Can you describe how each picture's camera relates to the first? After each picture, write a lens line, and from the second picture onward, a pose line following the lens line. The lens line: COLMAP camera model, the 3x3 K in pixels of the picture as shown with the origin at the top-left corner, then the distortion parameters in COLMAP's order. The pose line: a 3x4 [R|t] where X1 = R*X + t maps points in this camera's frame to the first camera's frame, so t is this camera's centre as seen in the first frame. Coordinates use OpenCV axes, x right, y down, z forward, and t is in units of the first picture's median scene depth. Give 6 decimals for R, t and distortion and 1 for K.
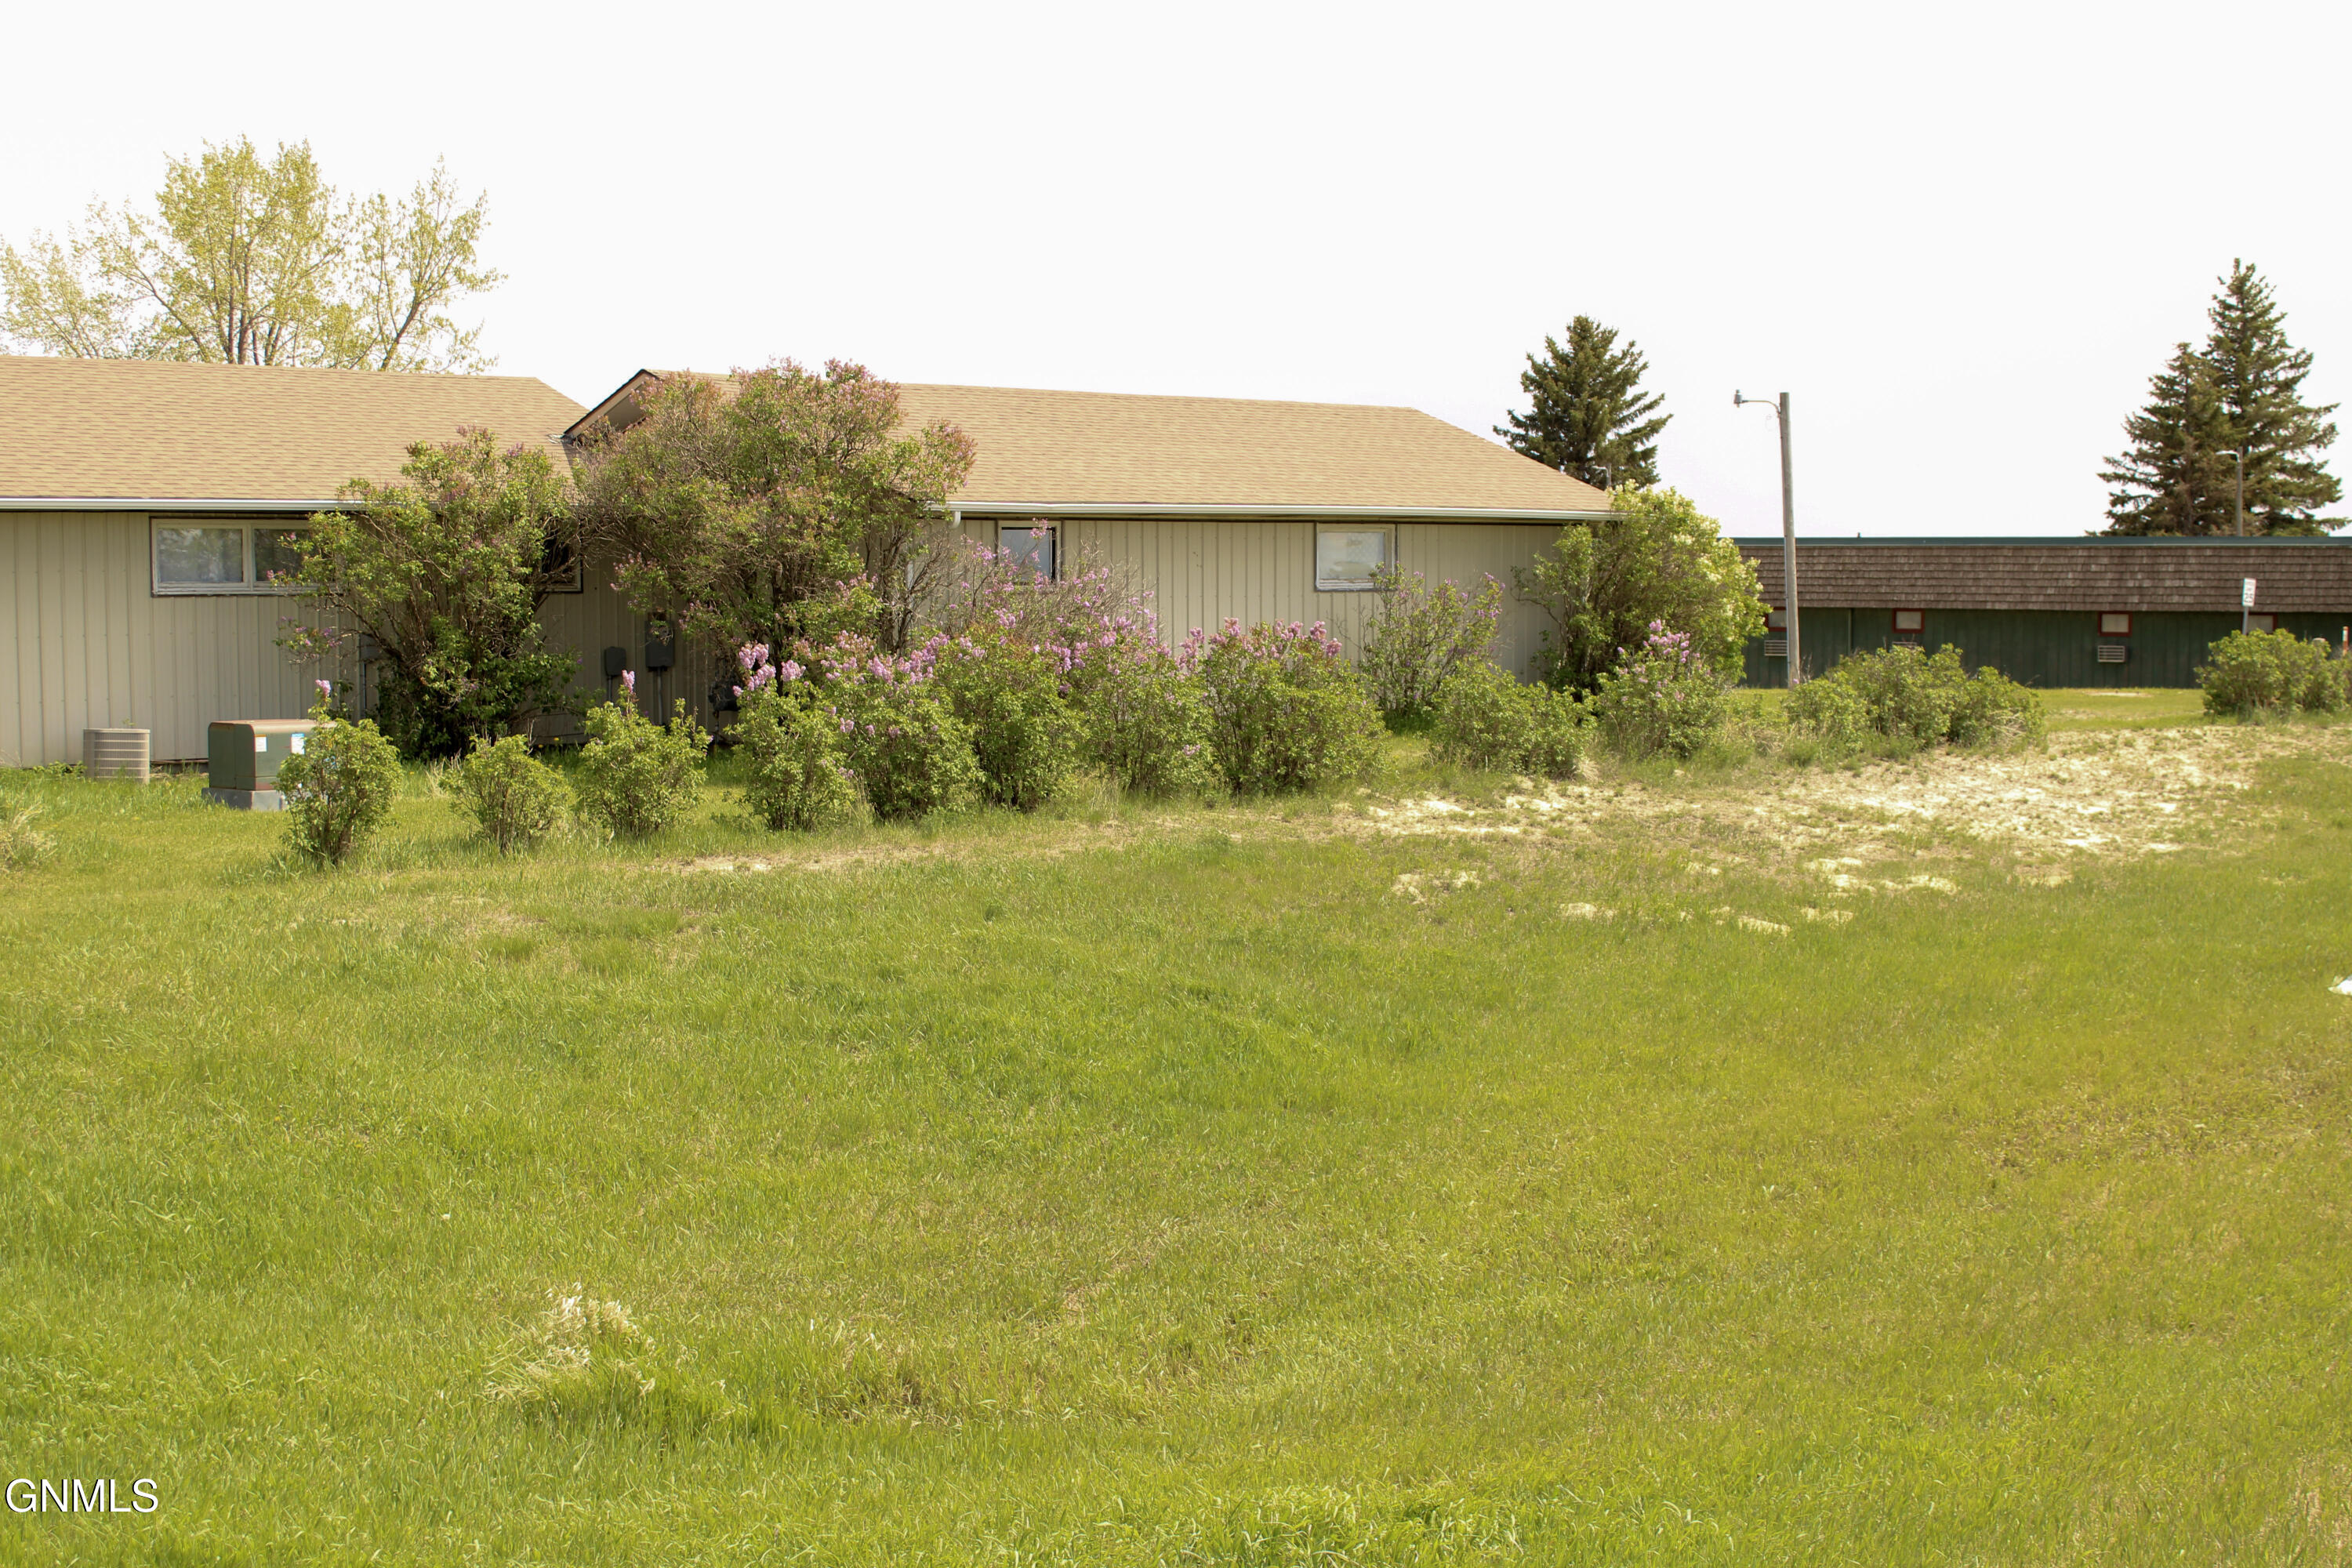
lens RADIAL K [[3285.4, 0, 1176.0], [0, 3285.4, 784.0], [0, 0, 1]] dist [-0.014240, 0.074167]
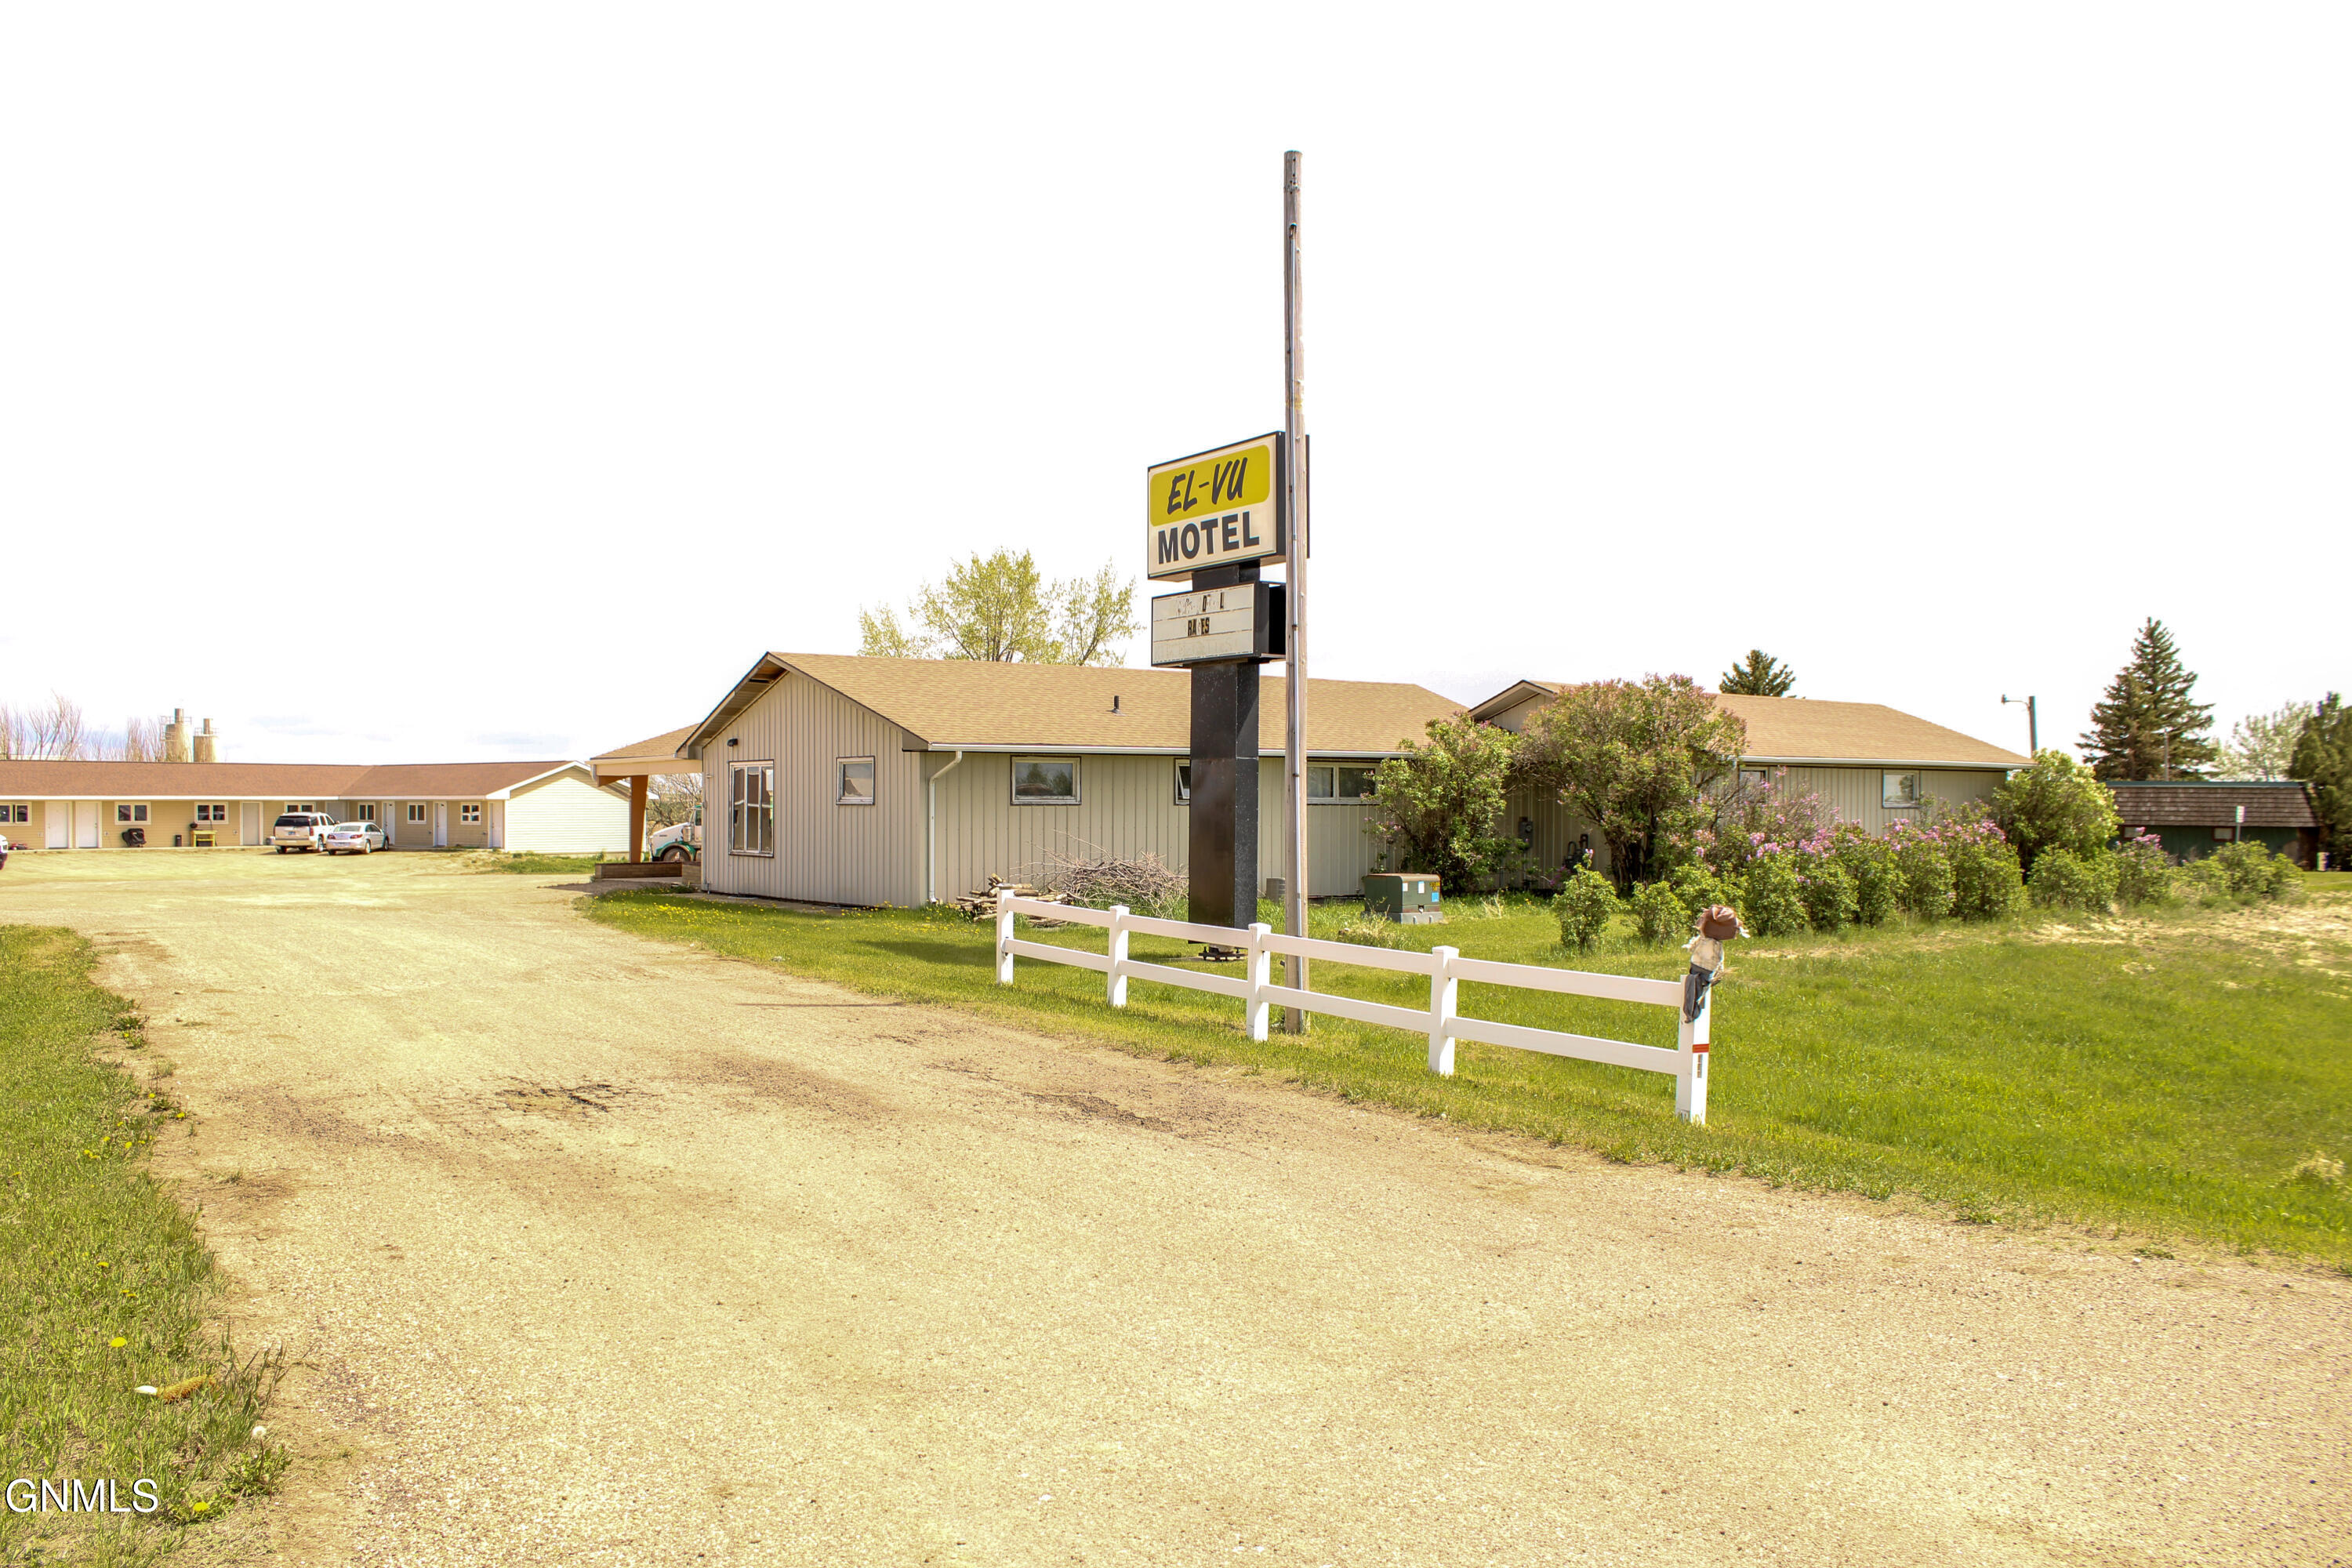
lens RADIAL K [[1979.4, 0, 1176.0], [0, 1979.4, 784.0], [0, 0, 1]] dist [-0.090837, 0.138205]
pose [[0.997047, 0.006389, -0.076532, -0.160186], [-0.011909, 0.997341, -0.071891, 0.005377], [0.075869, 0.072590, 0.994472, -0.044876]]
